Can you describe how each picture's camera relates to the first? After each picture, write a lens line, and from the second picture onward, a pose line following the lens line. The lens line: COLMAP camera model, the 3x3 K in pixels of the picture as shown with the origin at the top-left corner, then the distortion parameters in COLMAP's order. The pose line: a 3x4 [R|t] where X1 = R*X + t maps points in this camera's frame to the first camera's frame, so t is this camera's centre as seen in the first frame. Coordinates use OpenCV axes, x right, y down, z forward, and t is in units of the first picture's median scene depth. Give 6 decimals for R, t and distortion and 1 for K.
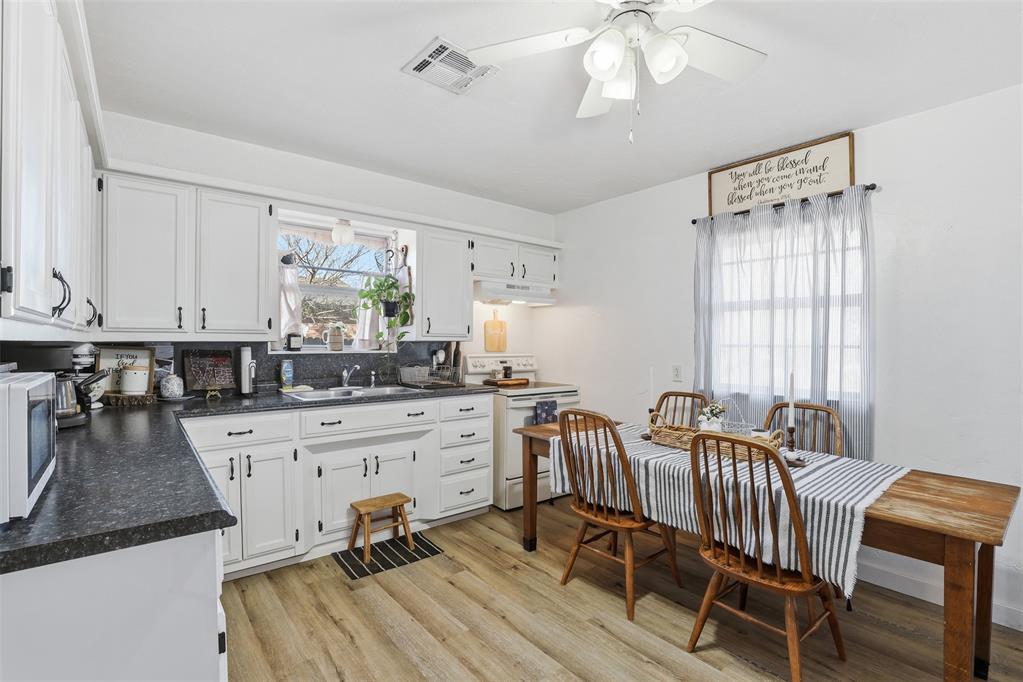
lens RADIAL K [[470.2, 0, 514.0], [0, 470.2, 342.1], [0, 0, 1]] dist [-0.029373, -0.000445]
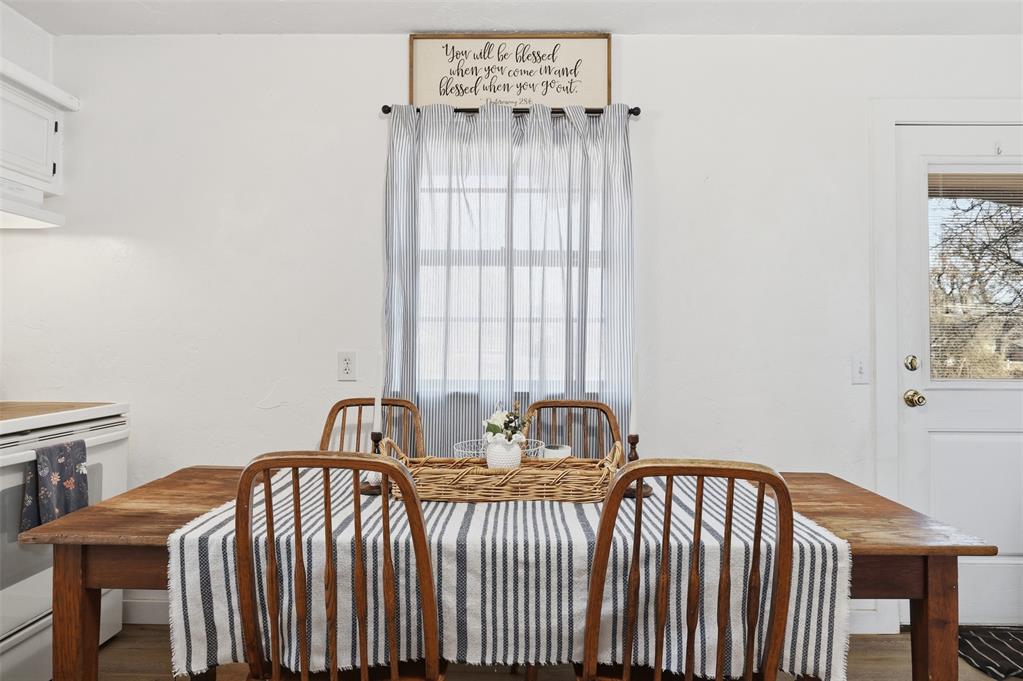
lens RADIAL K [[618.7, 0, 512.8], [0, 618.7, 333.5], [0, 0, 1]] dist [-0.002090, -0.004743]
pose [[0.647258, 0.007146, 0.762238, -0.121401], [-0.002724, 0.999971, -0.007061, 0.035847], [-0.762266, 0.002494, 0.647259, 0.422350]]
